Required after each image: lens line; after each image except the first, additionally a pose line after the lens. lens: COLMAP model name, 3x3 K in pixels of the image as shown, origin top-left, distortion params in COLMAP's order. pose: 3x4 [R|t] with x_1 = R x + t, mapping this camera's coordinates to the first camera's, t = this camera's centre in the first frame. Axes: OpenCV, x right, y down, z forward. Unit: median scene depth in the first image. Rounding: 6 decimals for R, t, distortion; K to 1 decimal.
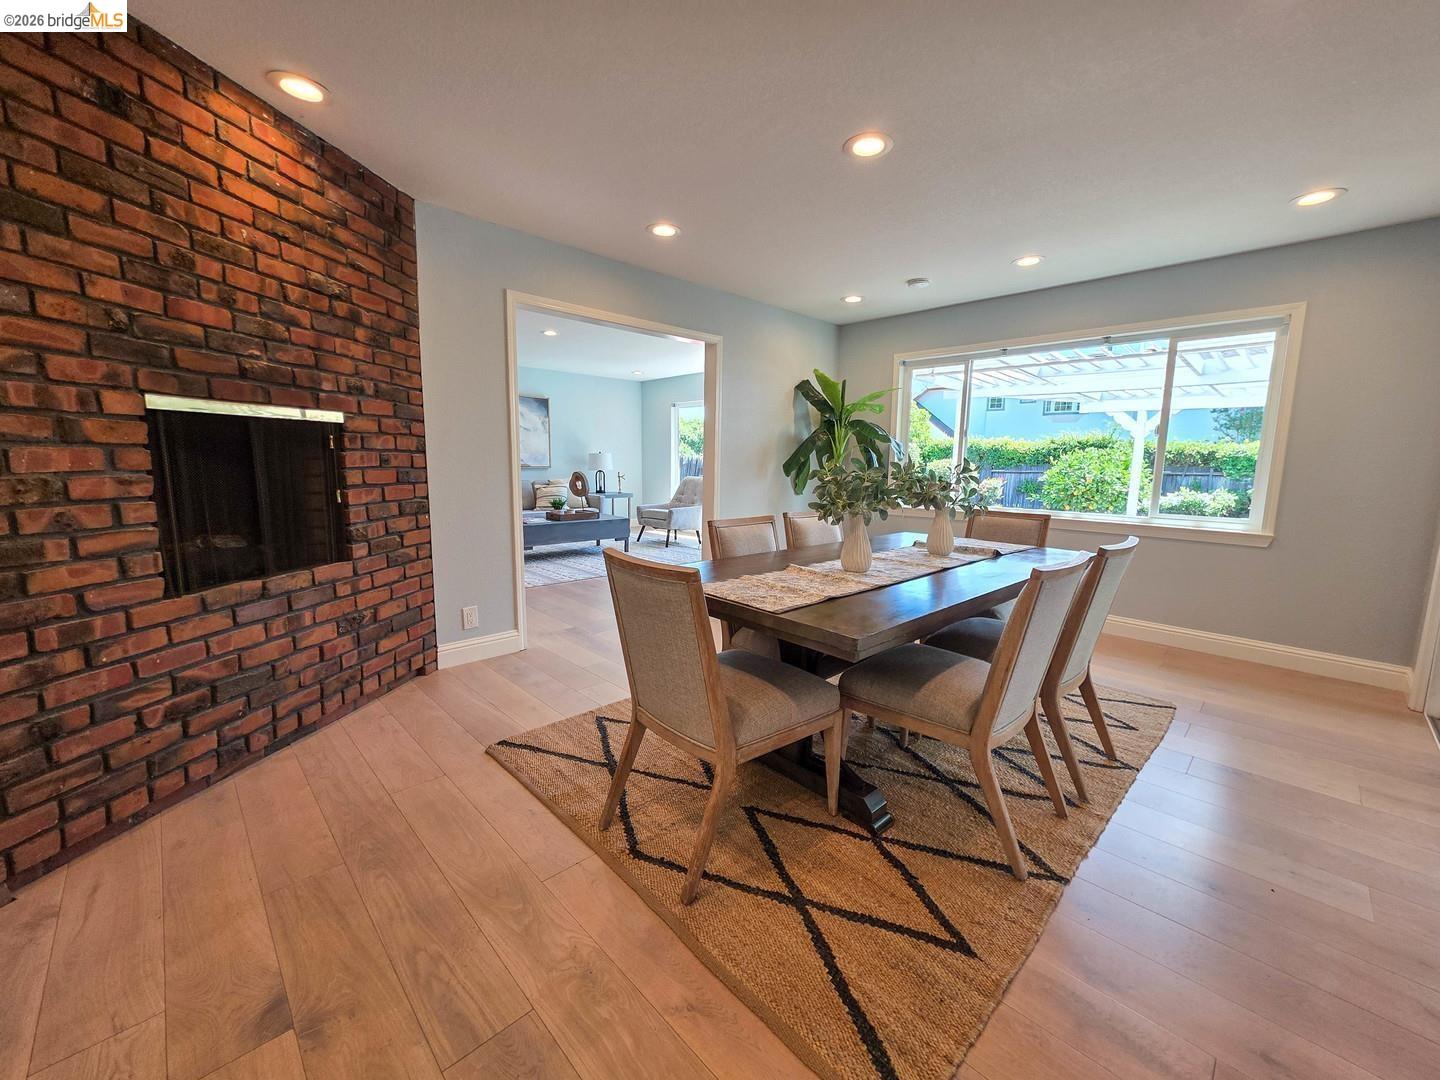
lens RADIAL K [[577.2, 0, 719.2], [0, 577.2, 541.1], [0, 0, 1]] dist [-0.000215, 0.000312]
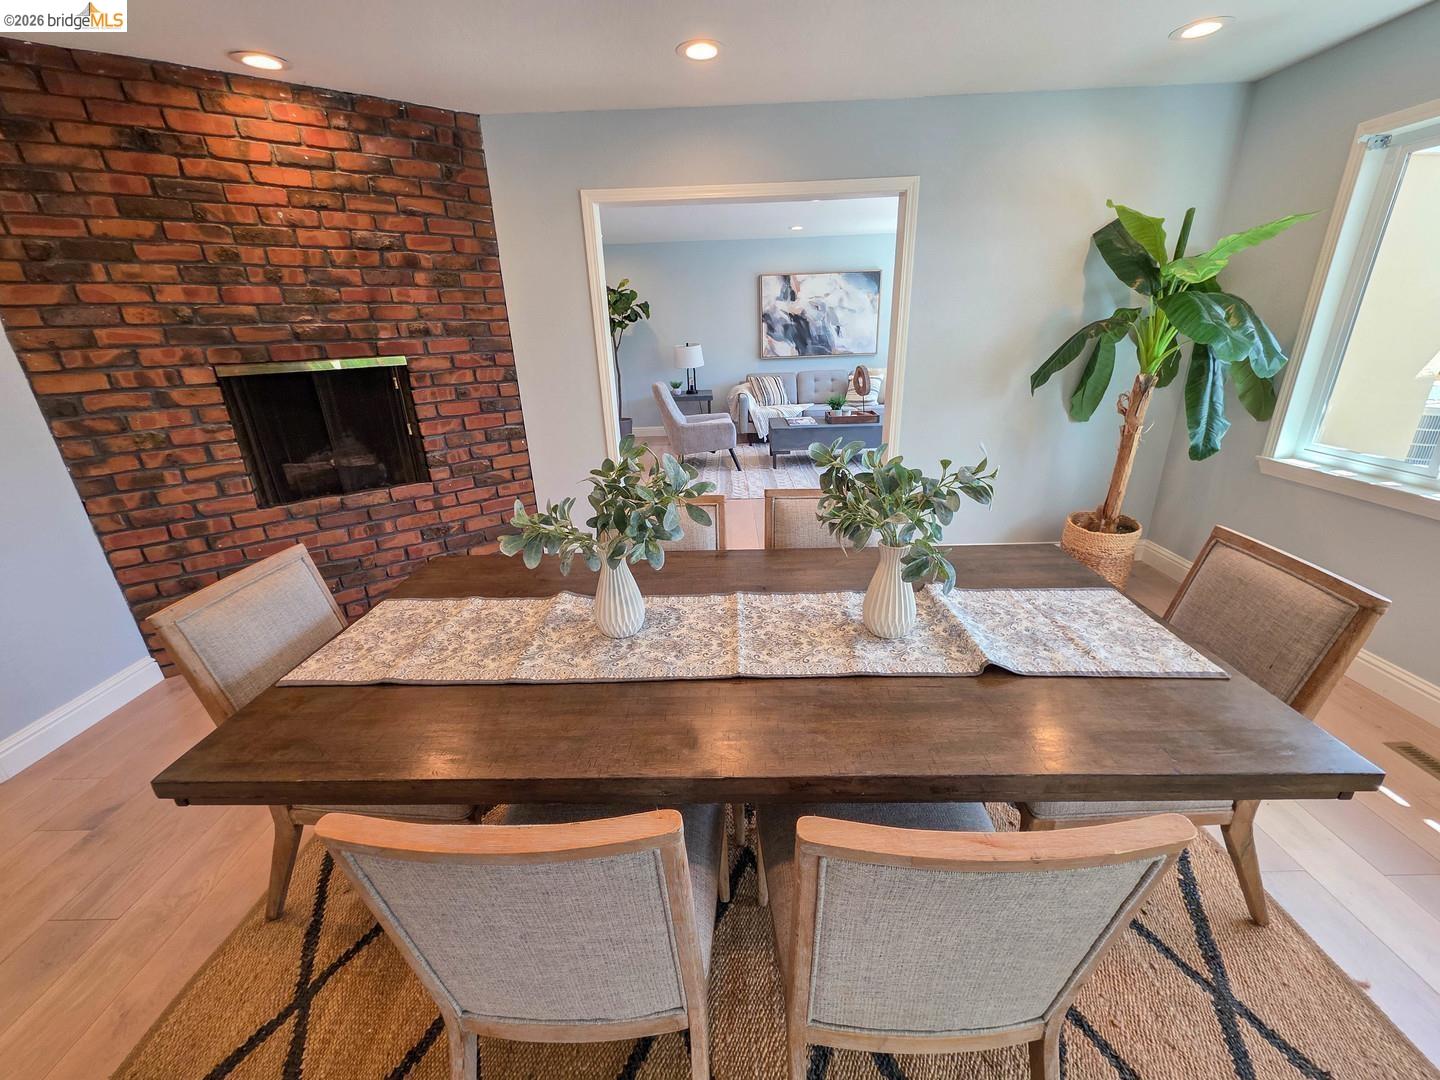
lens RADIAL K [[577.2, 0, 716.0], [0, 577.2, 538.9], [0, 0, 1]] dist [-0.000215, 0.000312]
pose [[0.712303, 0.208860, -0.670077, 0.744638], [-0.056235, 0.968612, 0.242134, -0.212696], [0.699616, -0.134791, 0.701690, 0.672228]]
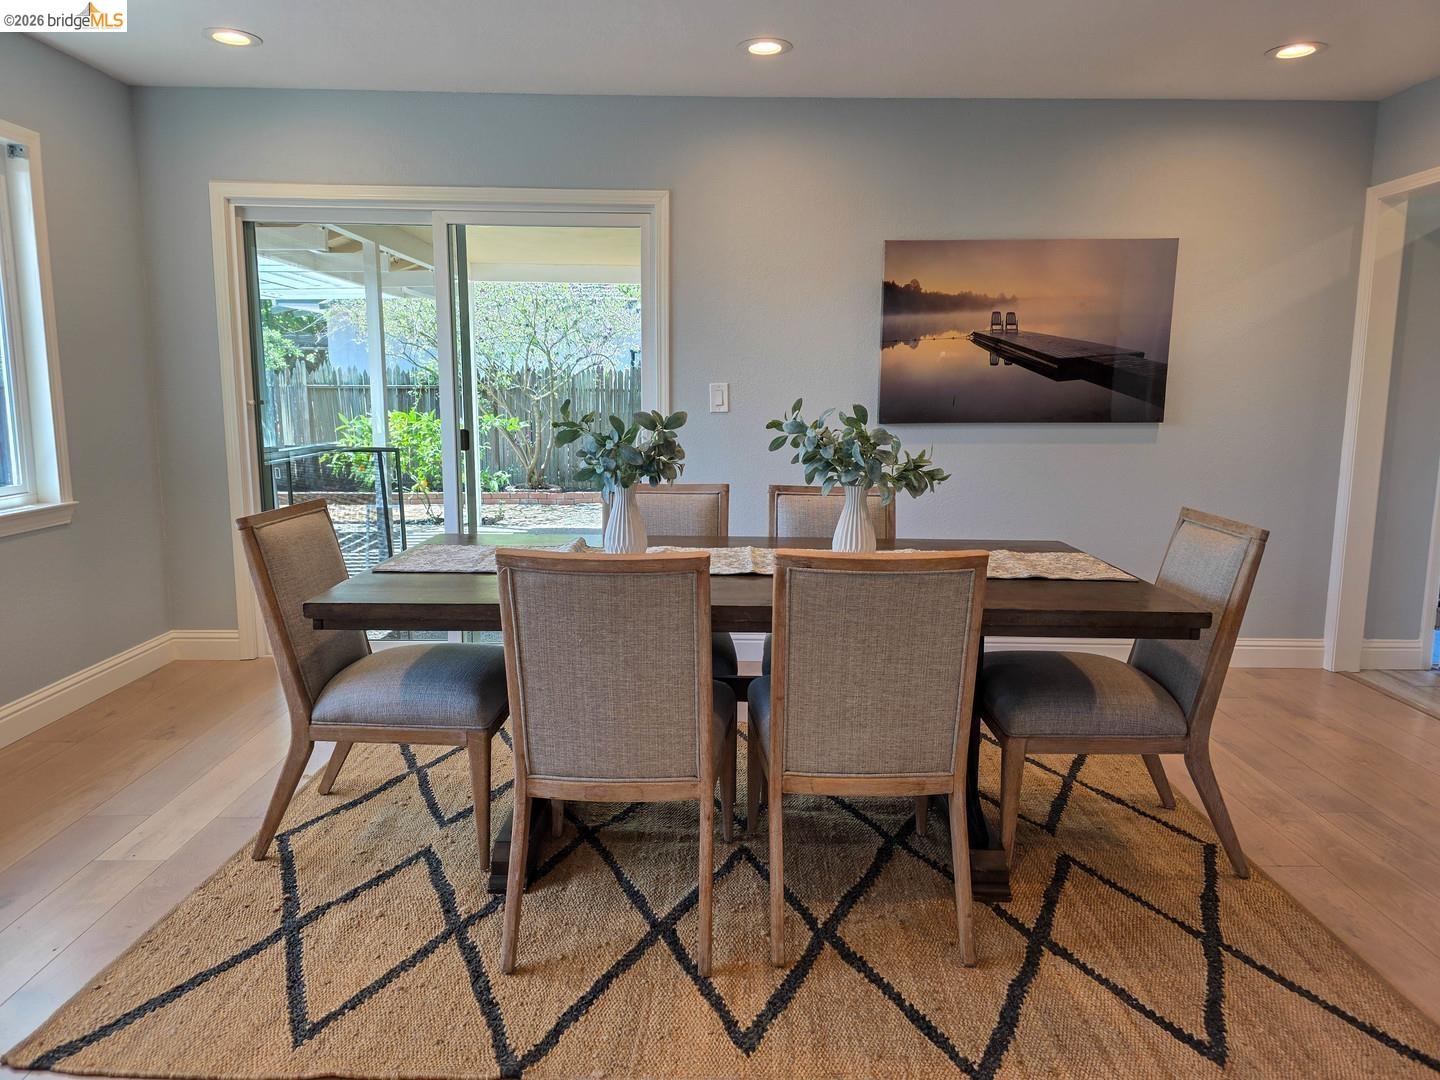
lens RADIAL K [[951.9, 0, 721.8], [0, 951.9, 540.3], [0, 0, 1]] dist [0.001187, -0.005378]
pose [[-0.719440, -0.130278, 0.682228, -0.455679], [0.080532, 0.959980, 0.268242, -0.315779], [-0.689871, 0.247925, -0.680156, 1.995672]]
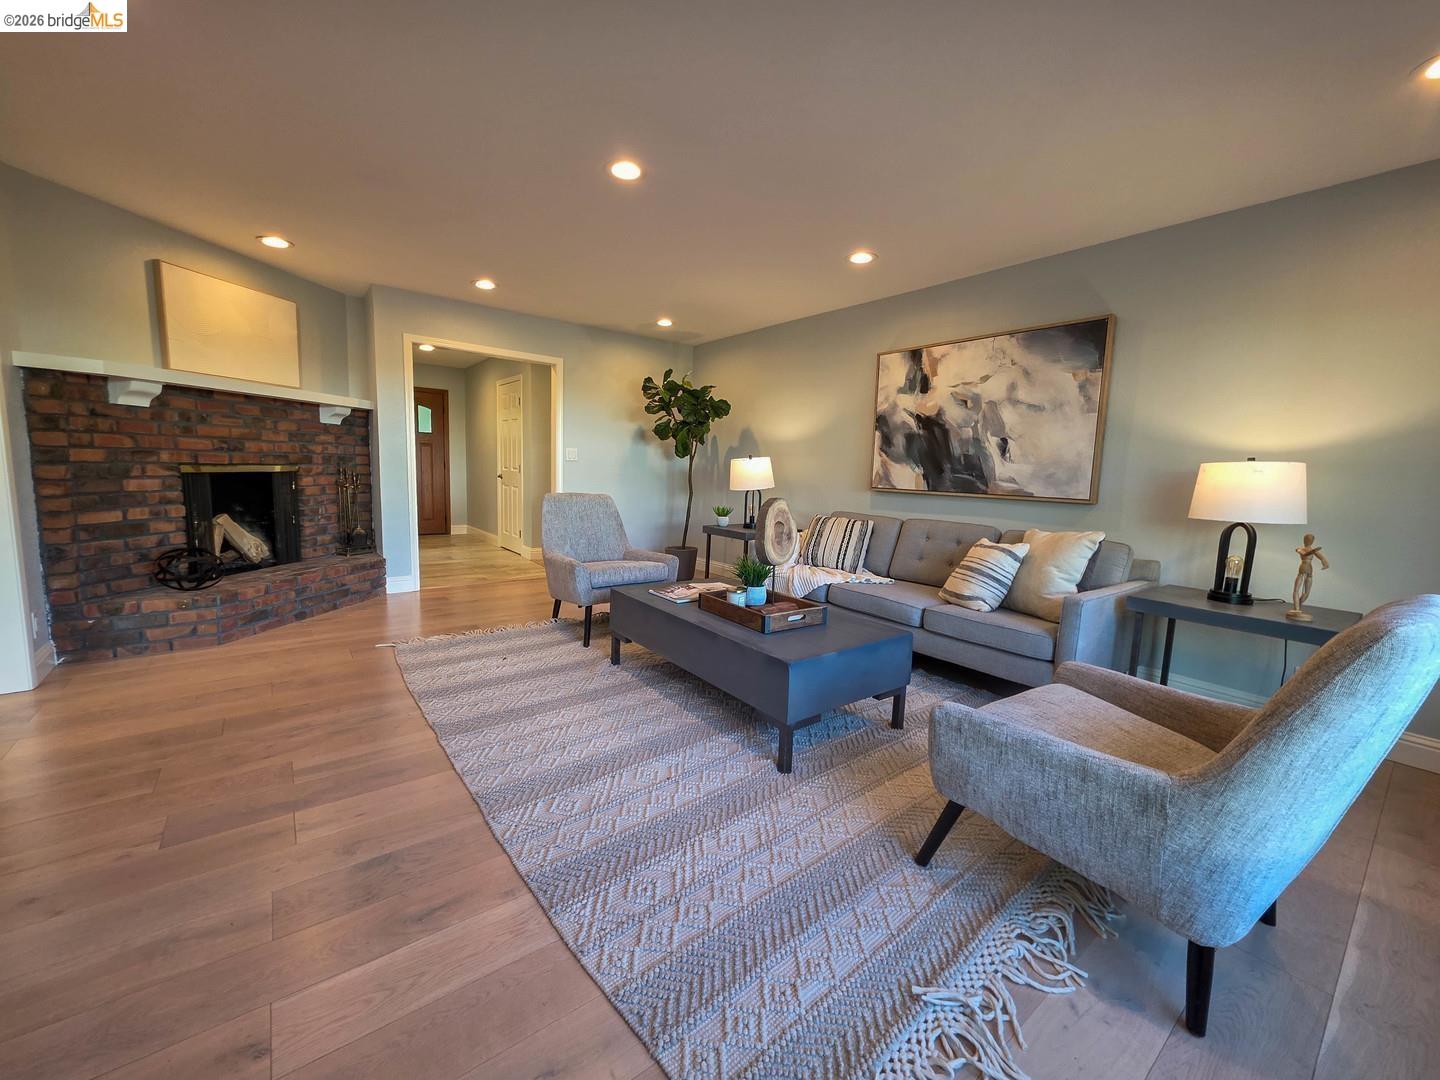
lens RADIAL K [[577.2, 0, 718.4], [0, 577.2, 538.4], [0, 0, 1]] dist [-0.000215, 0.000312]
pose [[-0.110022, 0.101887, -0.988693, 0.440828], [-0.177099, 0.976805, 0.120369, -0.427896], [0.978024, 0.188340, -0.089426, 3.219416]]
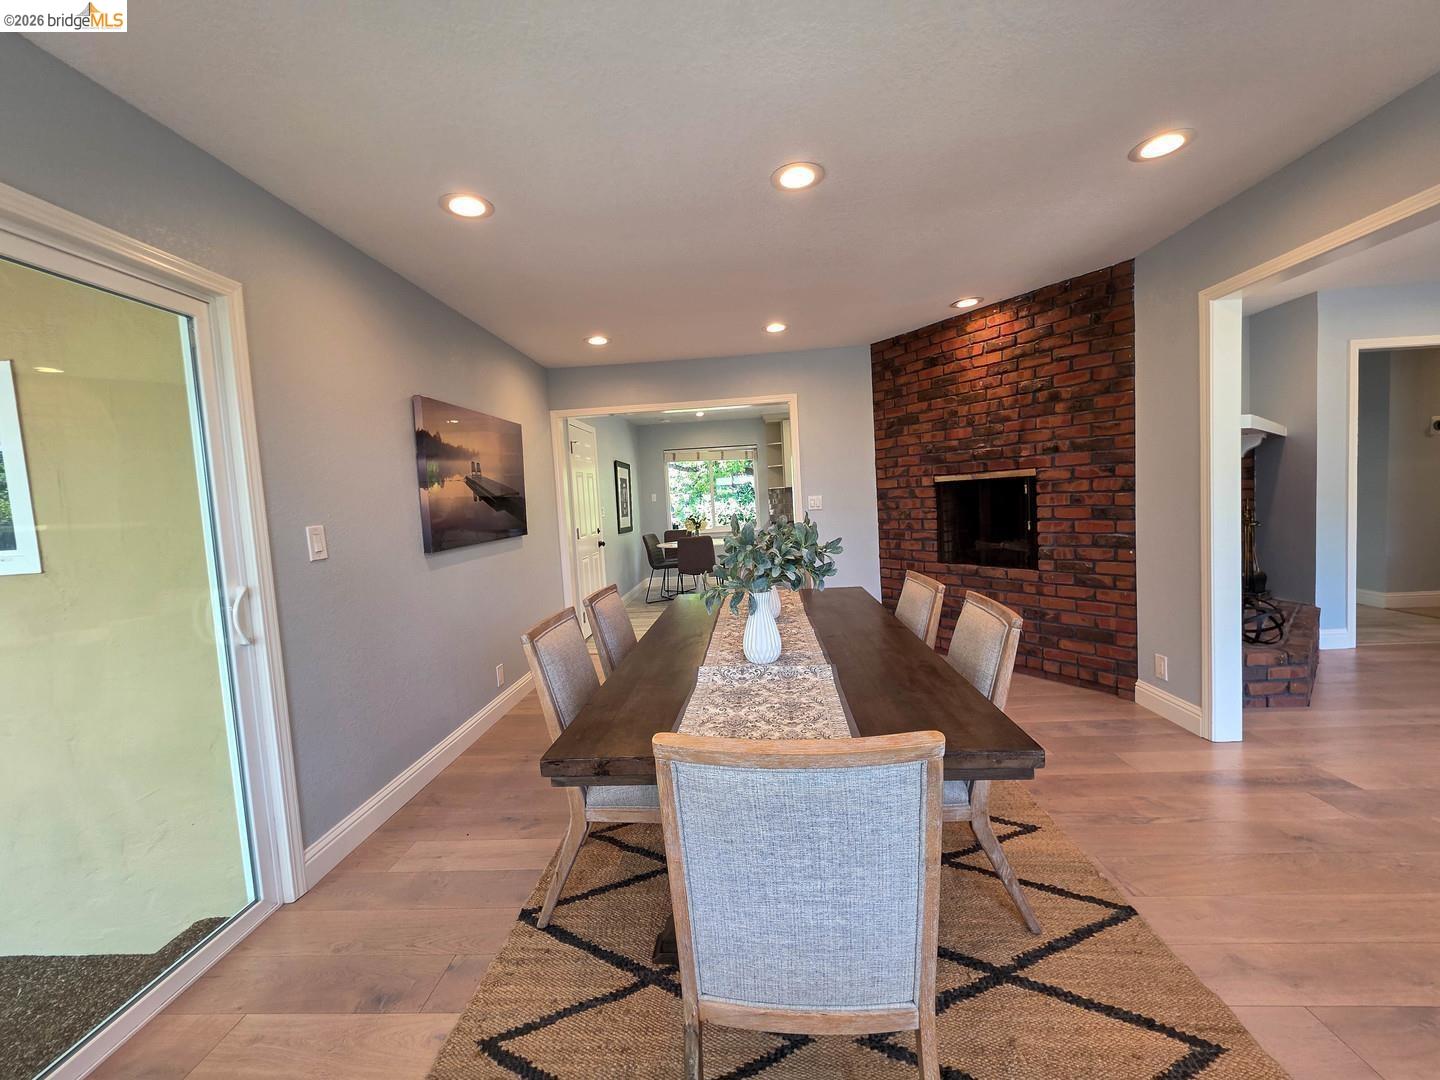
lens RADIAL K [[577.2, 0, 714.2], [0, 577.2, 540.4], [0, 0, 1]] dist [-0.000215, 0.000312]
pose [[-0.736476, 0.073802, -0.672426, 1.090844], [-0.053152, 0.984644, 0.166285, -0.283121], [0.674372, 0.158205, -0.721244, 1.786035]]
